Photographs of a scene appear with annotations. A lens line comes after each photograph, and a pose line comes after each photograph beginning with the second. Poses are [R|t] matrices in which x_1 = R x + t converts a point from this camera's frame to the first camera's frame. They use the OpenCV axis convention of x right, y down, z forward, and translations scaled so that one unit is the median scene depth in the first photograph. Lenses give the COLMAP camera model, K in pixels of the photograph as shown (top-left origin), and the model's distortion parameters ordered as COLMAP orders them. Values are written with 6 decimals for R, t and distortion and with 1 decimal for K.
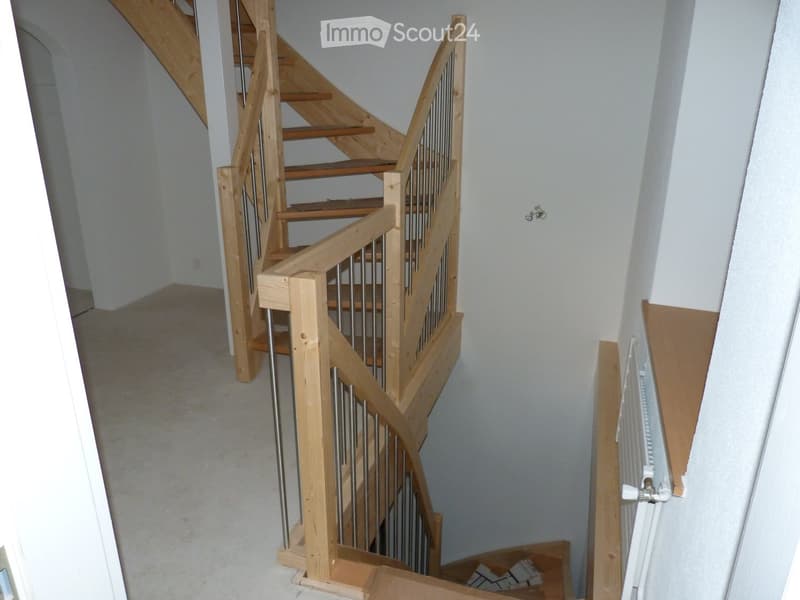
lens RADIAL K [[599.8, 0, 400.6], [0, 599.8, 303.3], [0, 0, 1]] dist [-0.040820, 0.020696]
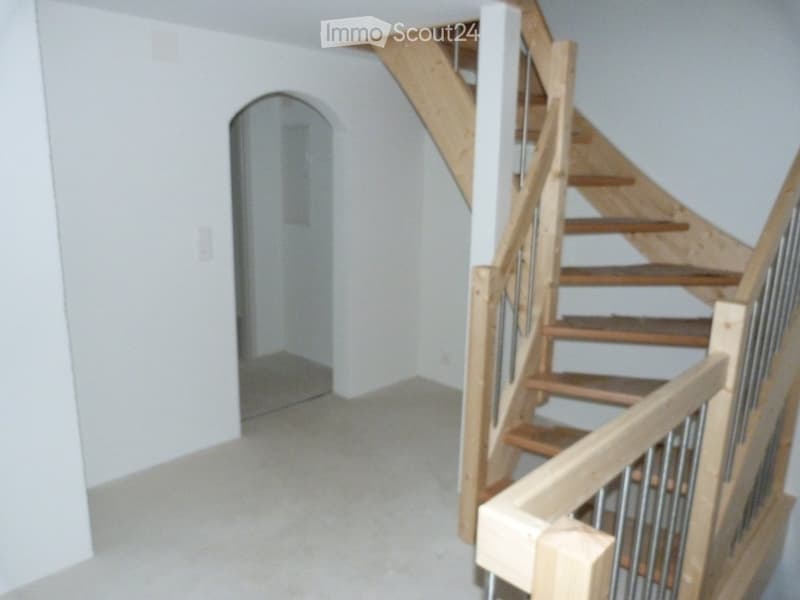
lens RADIAL K [[599.8, 0, 397.3], [0, 599.8, 301.6], [0, 0, 1]] dist [-0.040820, 0.020696]
pose [[0.896698, 0.113775, -0.427772, -0.048376], [-0.167031, 0.981930, -0.088965, -0.082103], [0.409920, 0.151226, 0.899498, 0.225421]]
